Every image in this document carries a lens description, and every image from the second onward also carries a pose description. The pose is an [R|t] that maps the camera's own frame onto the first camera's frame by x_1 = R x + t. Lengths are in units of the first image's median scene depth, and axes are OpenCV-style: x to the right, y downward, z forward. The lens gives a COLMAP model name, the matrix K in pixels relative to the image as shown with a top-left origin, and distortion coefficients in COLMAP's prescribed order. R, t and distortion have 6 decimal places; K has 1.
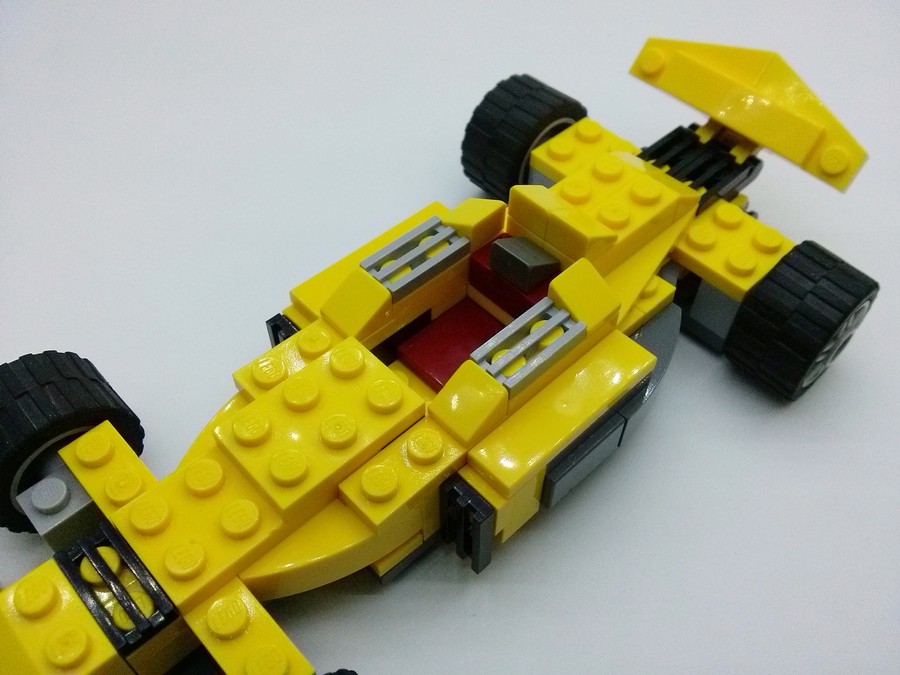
lens RADIAL K [[827.3, 0, 450.0], [0, 827.3, 337.5], [0, 0, 1]] dist [0.000213, -0.189104]
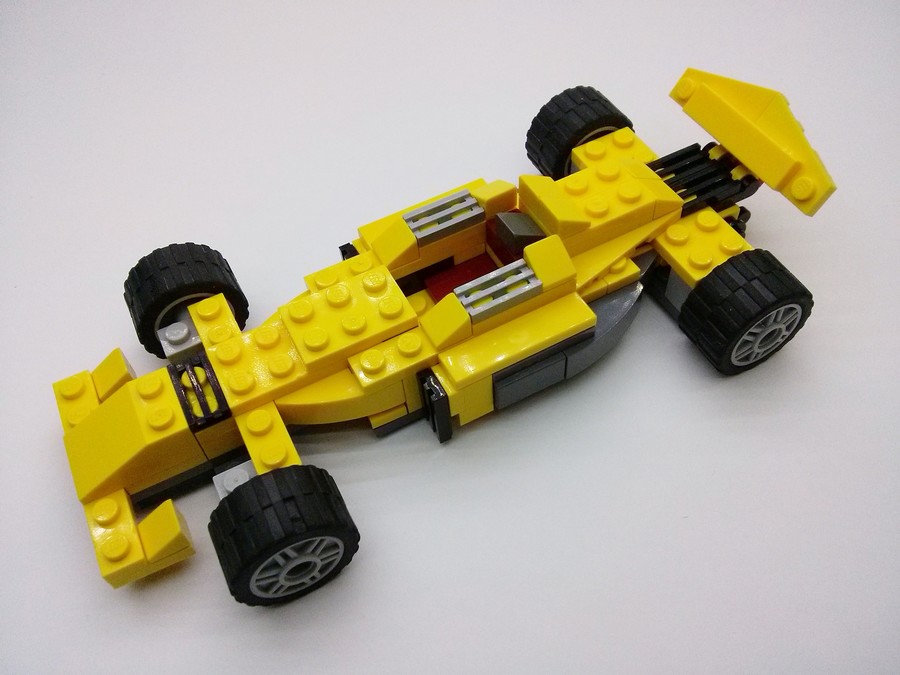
lens RADIAL K [[827.3, 0, 450.0], [0, 827.3, 337.5], [0, 0, 1]] dist [0.000213, -0.189104]
pose [[0.956300, 0.177454, -0.232380, 0.339423], [-0.166837, 0.983857, 0.064738, 0.011377], [0.240117, -0.023139, 0.970468, -0.366884]]
